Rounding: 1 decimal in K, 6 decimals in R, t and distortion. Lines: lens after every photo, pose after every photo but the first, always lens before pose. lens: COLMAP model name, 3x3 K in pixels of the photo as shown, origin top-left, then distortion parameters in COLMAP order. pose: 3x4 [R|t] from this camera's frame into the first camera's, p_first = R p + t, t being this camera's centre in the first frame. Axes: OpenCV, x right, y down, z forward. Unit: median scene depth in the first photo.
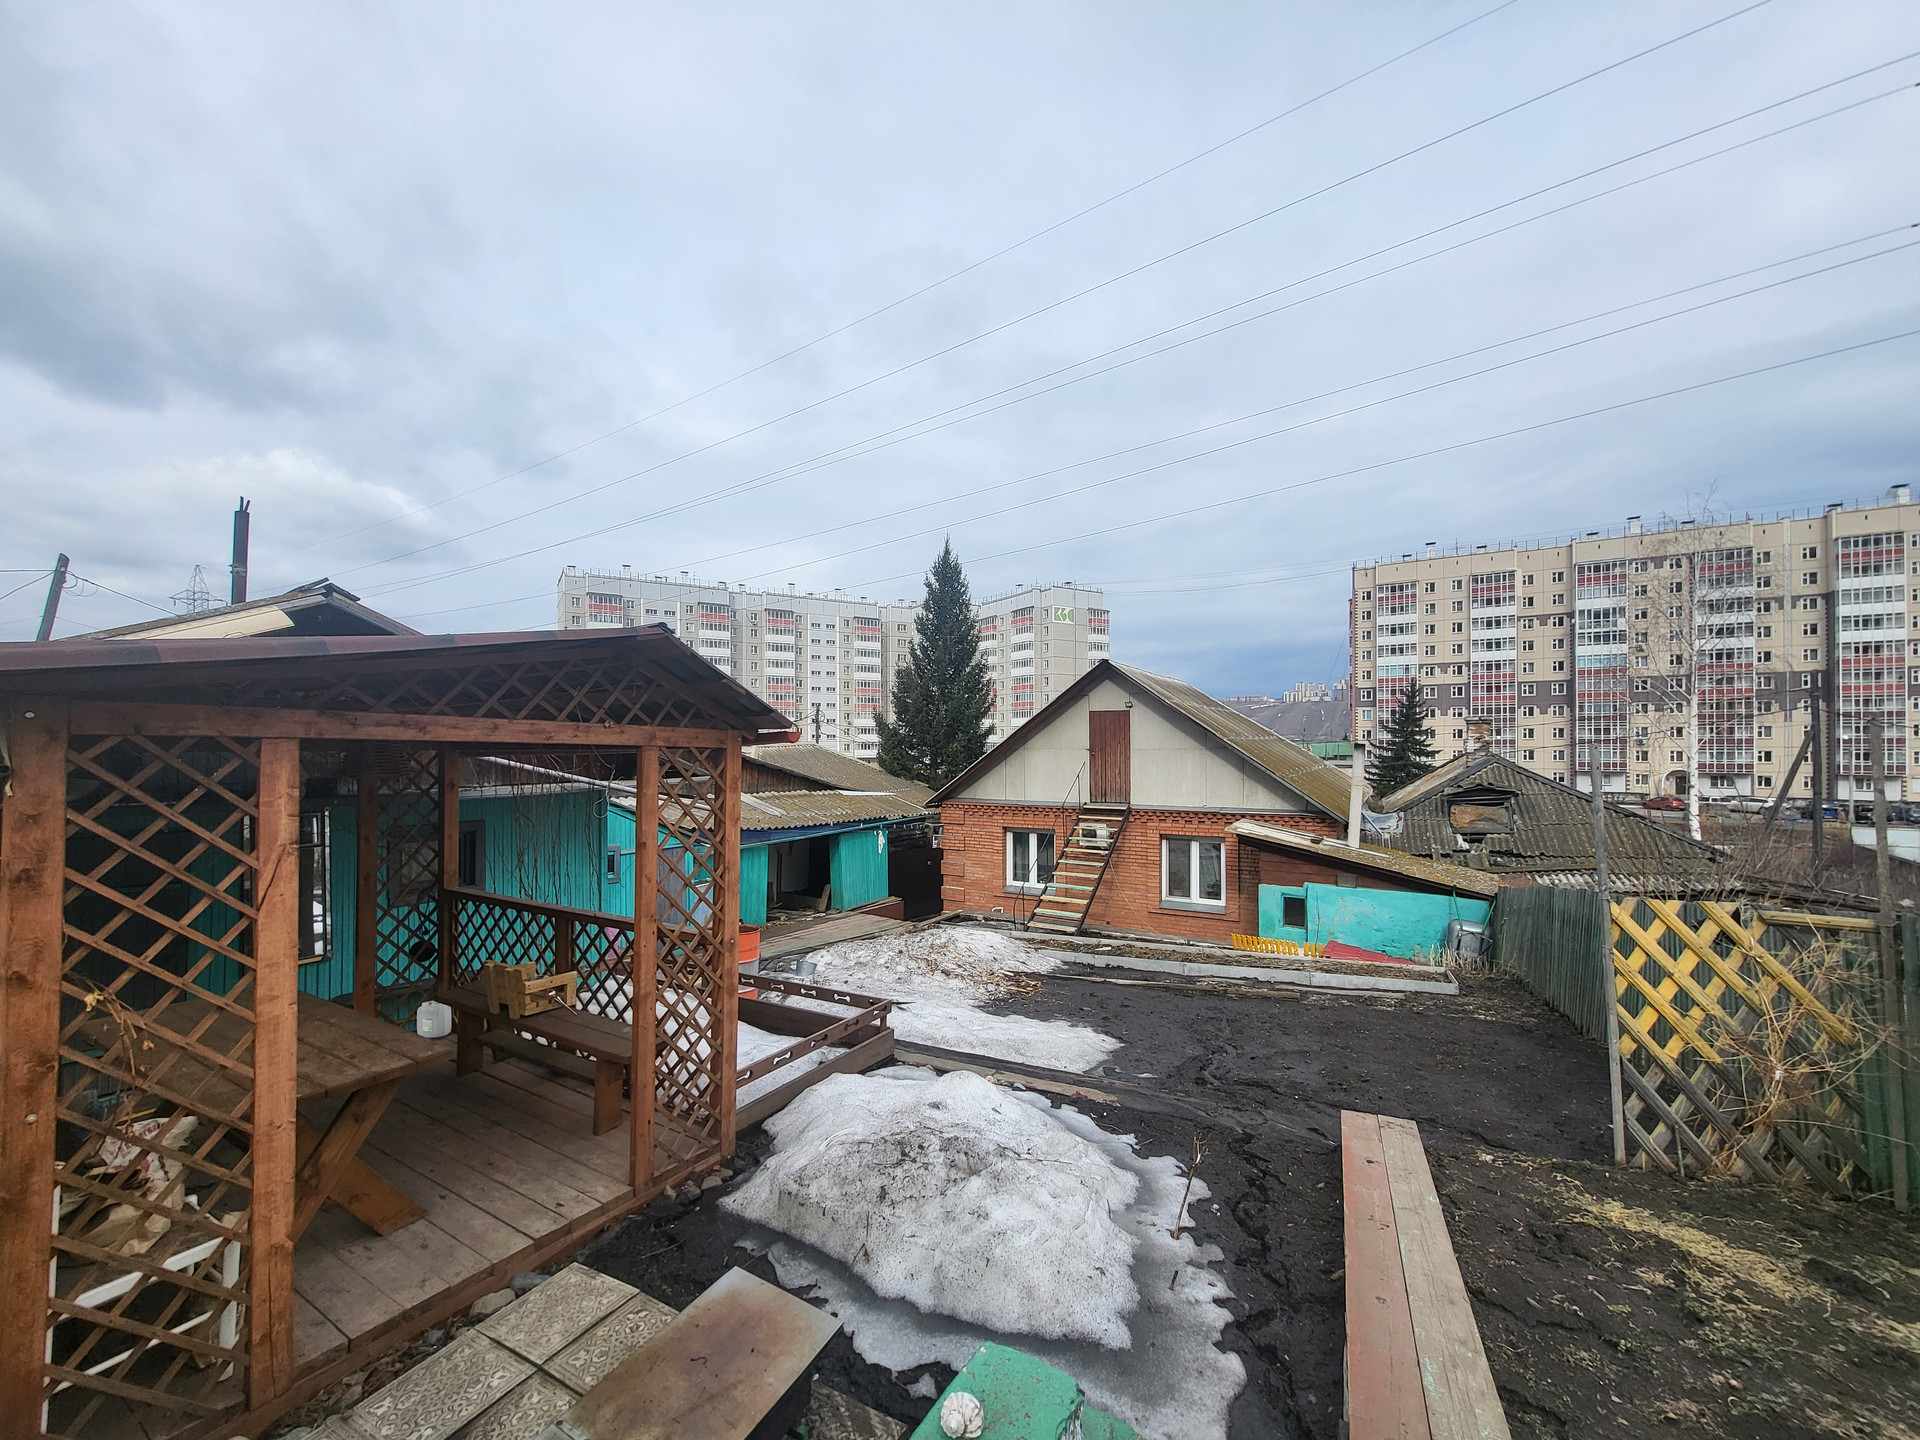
lens RADIAL K [[757.3, 0, 952.4], [0, 757.3, 738.9], [0, 0, 1]] dist [0.006525, -0.000240]
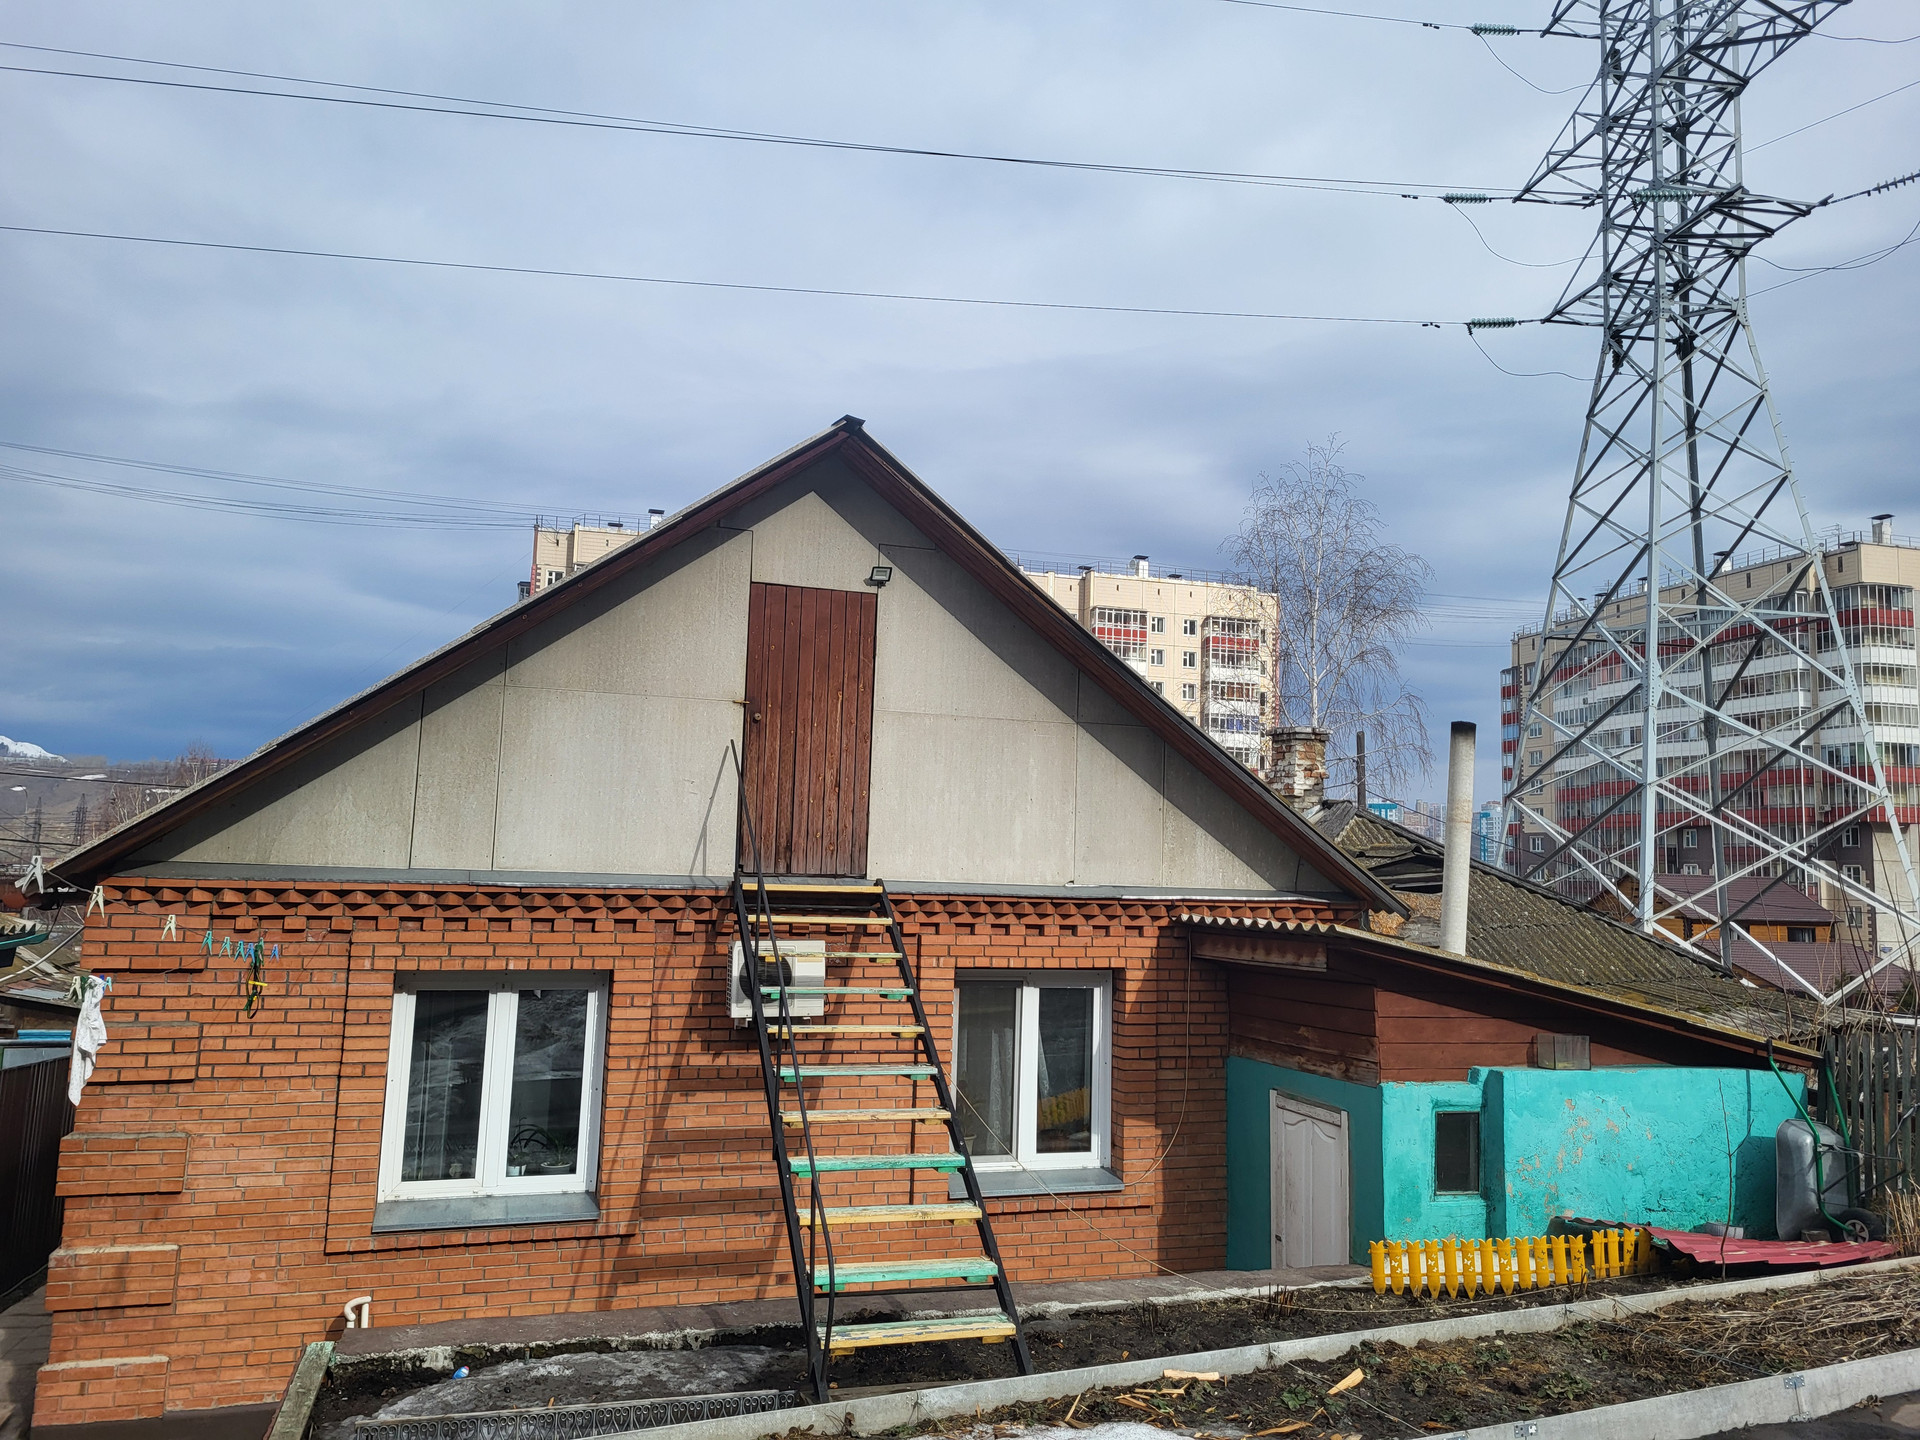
lens RADIAL K [[1421.0, 0, 960.1], [0, 1421.0, 715.3], [0, 0, 1]] dist [0.069675, -0.001335]
pose [[0.643032, 0.110366, 0.757845, -0.211523], [-0.039879, 0.993044, -0.110781, 0.082256], [-0.764801, 0.041013, 0.642960, 0.572662]]
